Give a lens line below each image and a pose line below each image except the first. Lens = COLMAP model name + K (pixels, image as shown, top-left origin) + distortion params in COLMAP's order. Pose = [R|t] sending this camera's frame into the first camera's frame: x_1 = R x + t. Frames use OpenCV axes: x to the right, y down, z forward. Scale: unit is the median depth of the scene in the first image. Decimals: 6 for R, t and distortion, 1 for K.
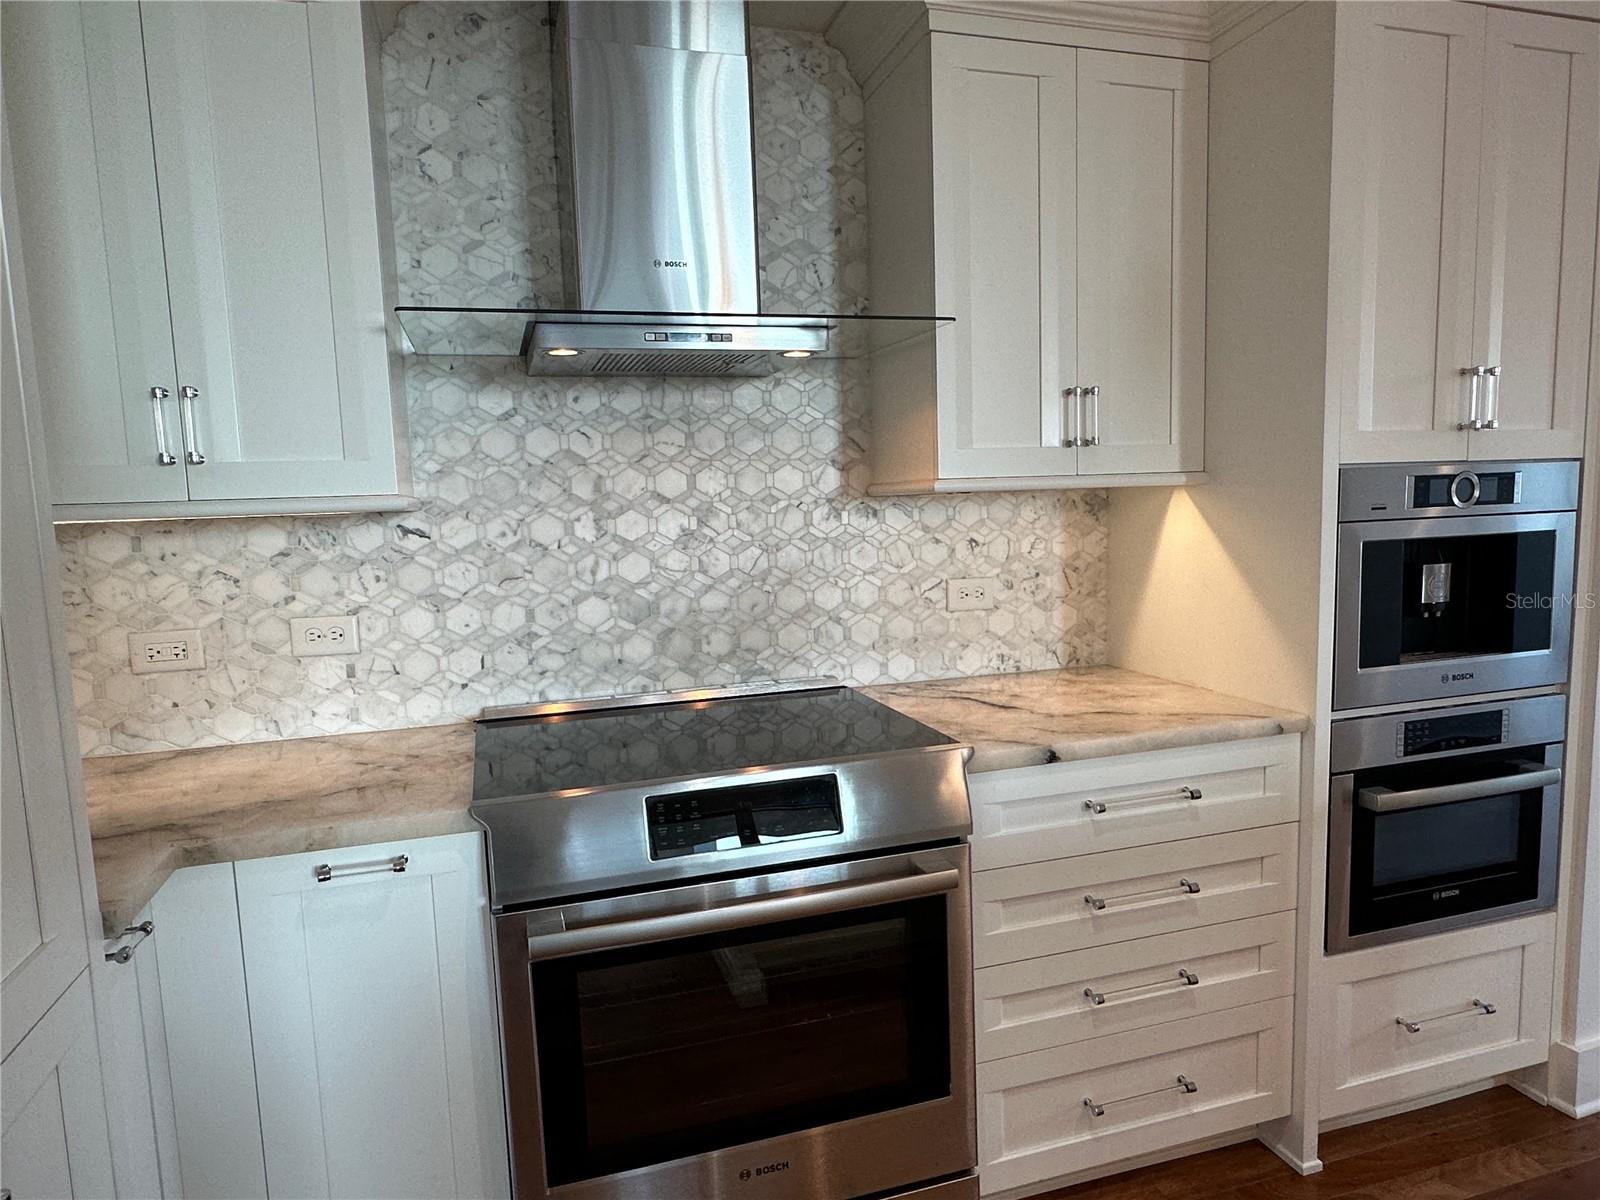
lens RADIAL K [[999.8, 0, 796.6], [0, 999.8, 617.5], [0, 0, 1]] dist [-0.003795, -0.001252]
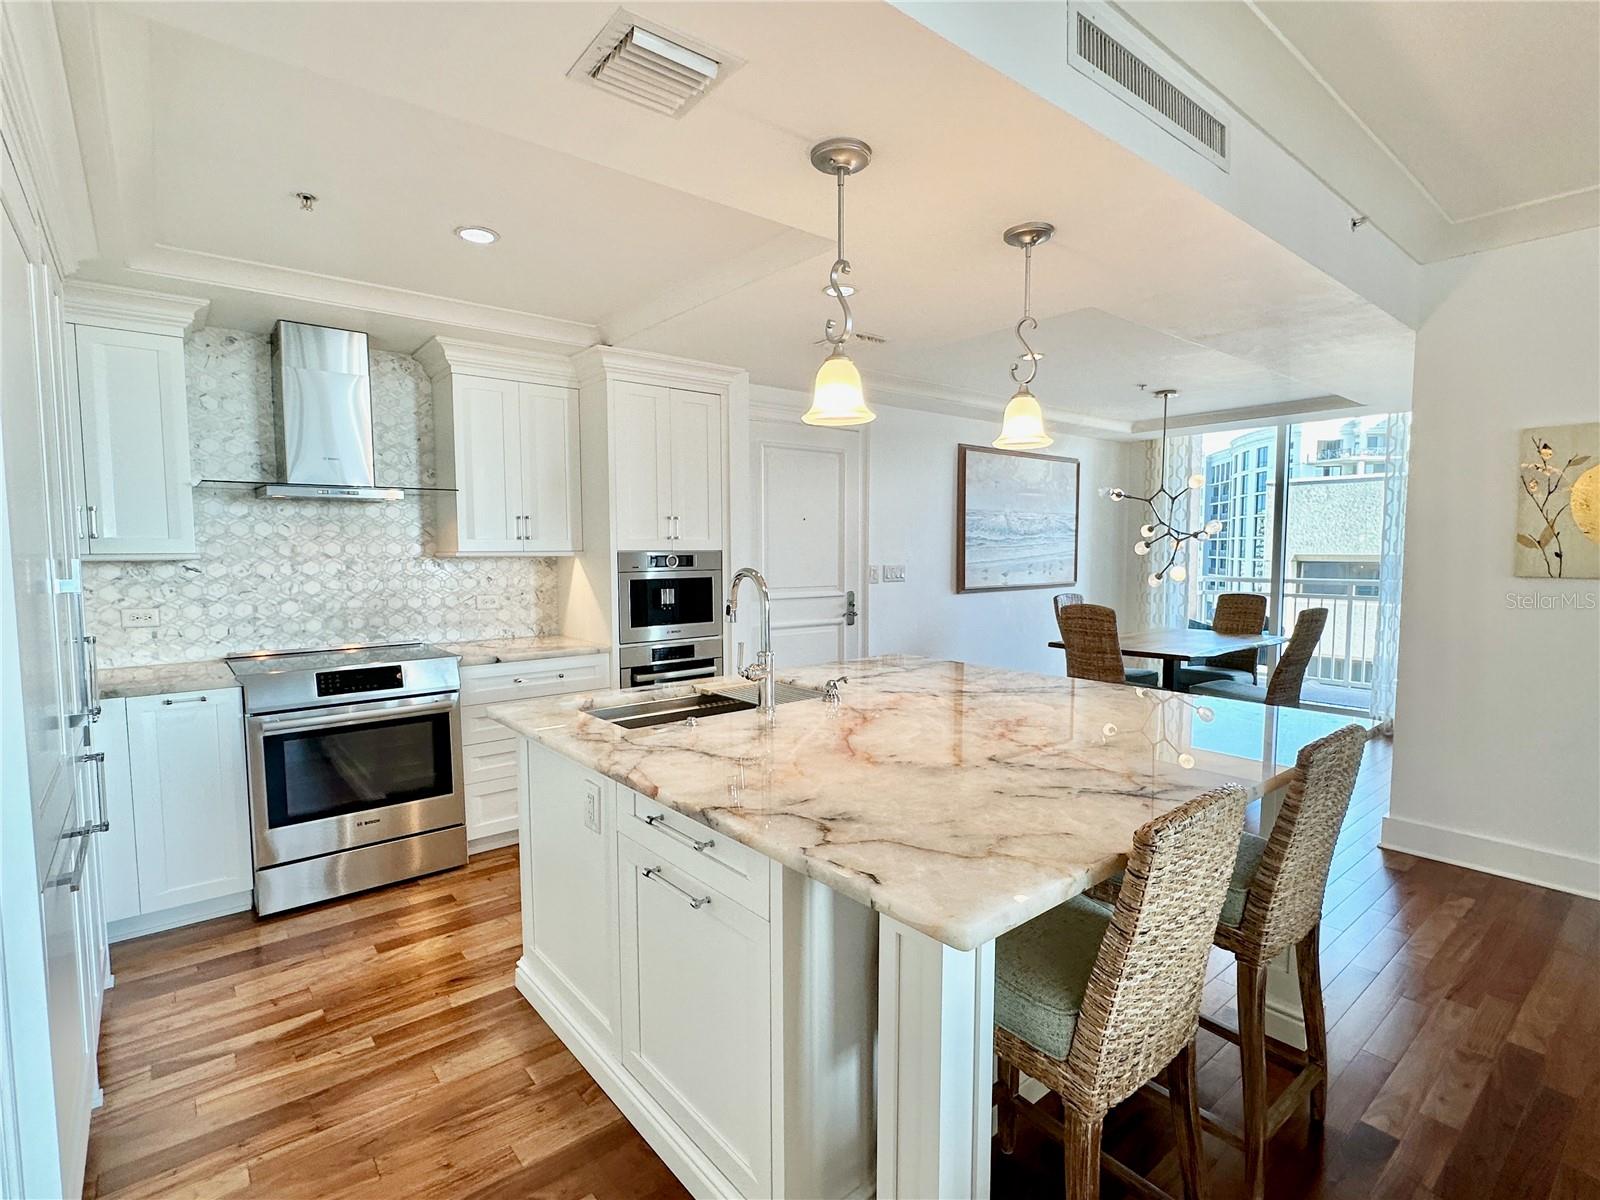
lens RADIAL K [[787.5, 0, 798.4], [0, 787.5, 605.8], [0, 0, 1]] dist [-0.001980, 0.000864]
pose [[0.925172, 0.001781, 0.379545, 0.168460], [0.016744, 0.998824, -0.045501, 0.086413], [-0.379179, 0.048452, 0.924054, -0.992530]]
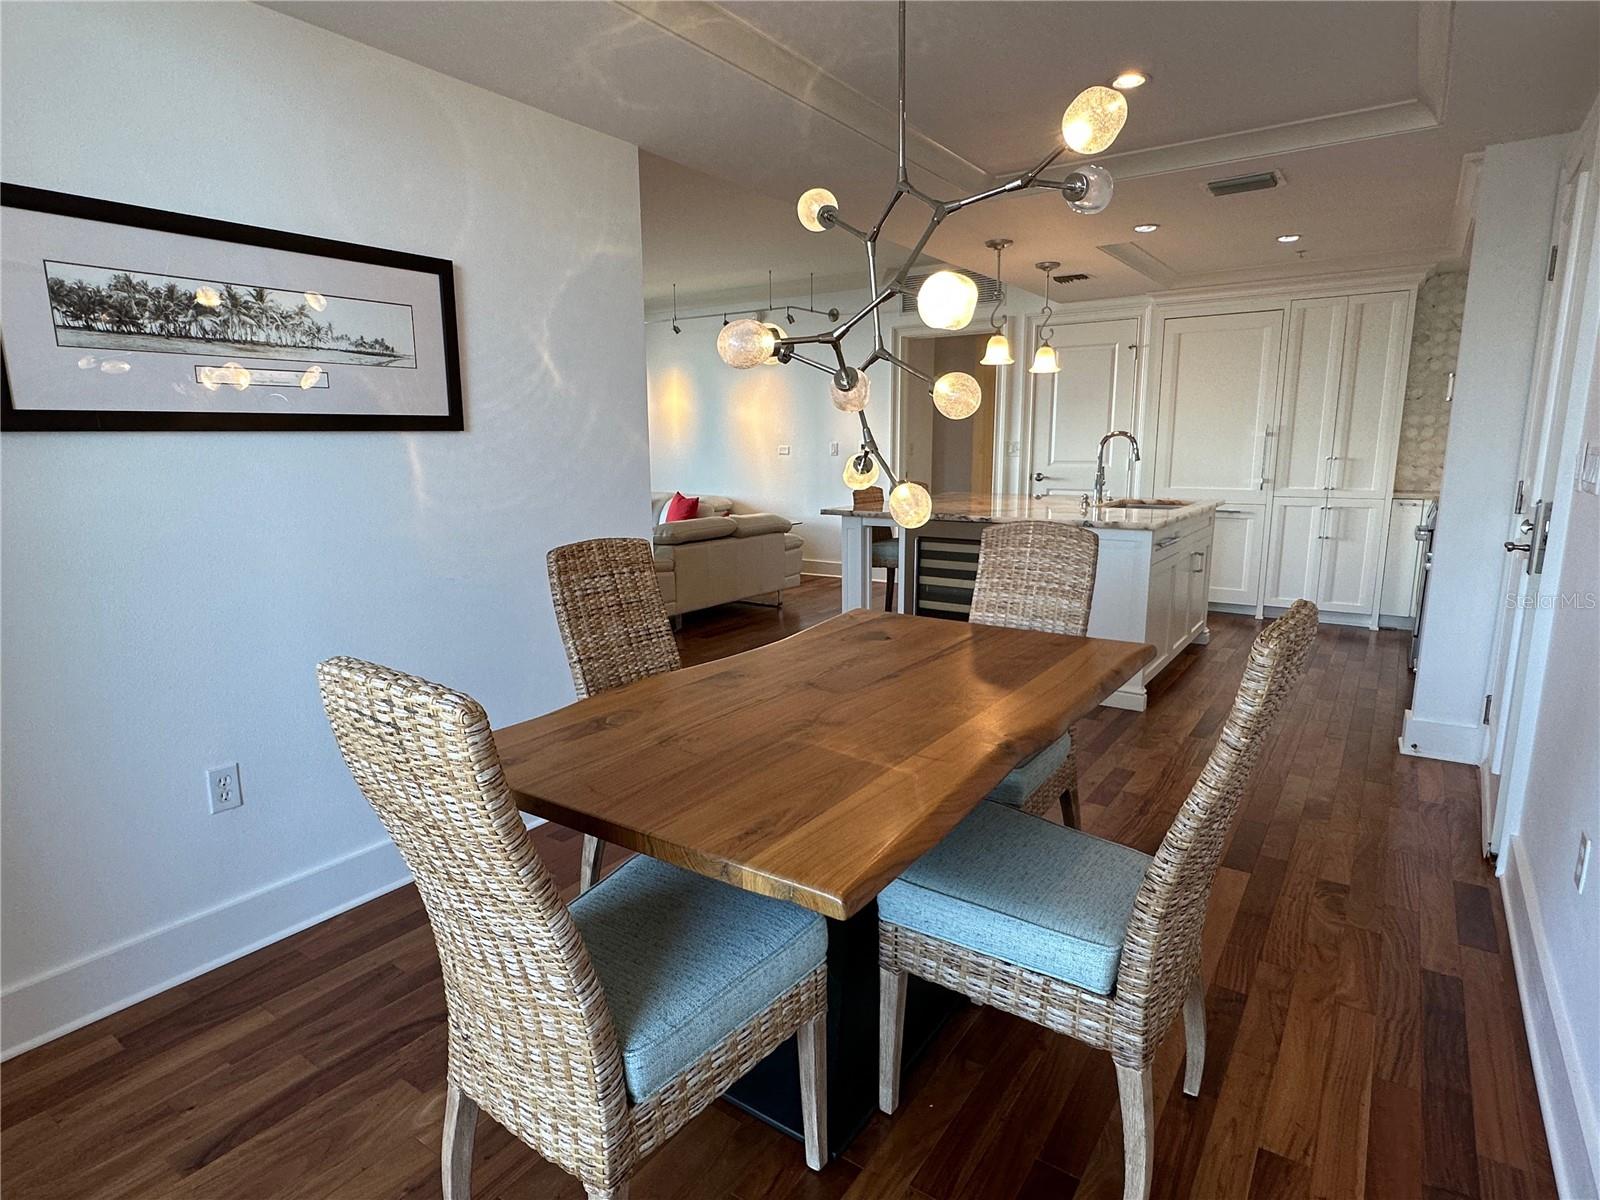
lens RADIAL K [[883.3, 0, 791.1], [0, 883.3, 609.7], [0, 0, 1]] dist [-0.000800, 0.000253]
pose [[-0.786397, 0.157415, -0.597328, 2.875746], [-0.035660, 0.953804, 0.298306, -0.258559], [0.616692, 0.255888, -0.744455, 1.547261]]
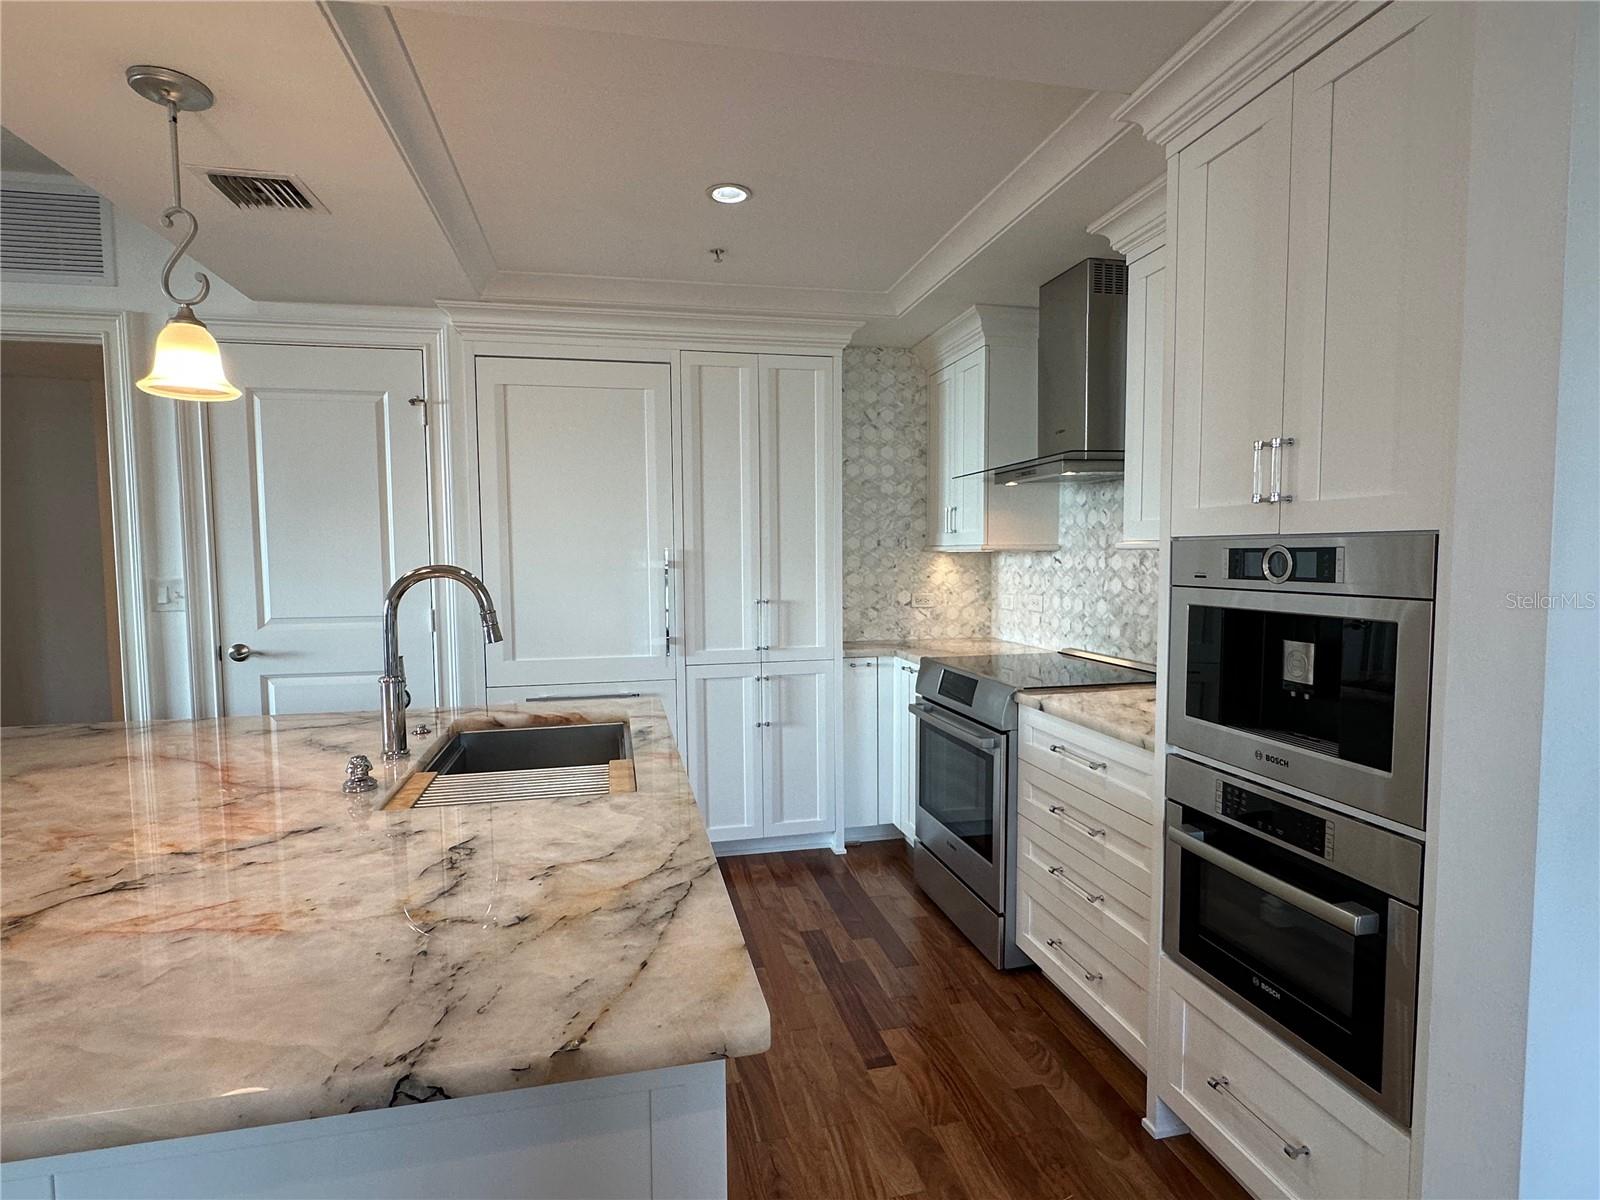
lens RADIAL K [[829.3, 0, 800.1], [0, 829.3, 606.9], [0, 0, 1]] dist [-0.003068, 0.000522]
pose [[-0.077808, 0.099926, -0.991948, 1.390272], [-0.105311, 0.988574, 0.107846, -0.115705], [0.991391, 0.112855, -0.066395, 0.556411]]
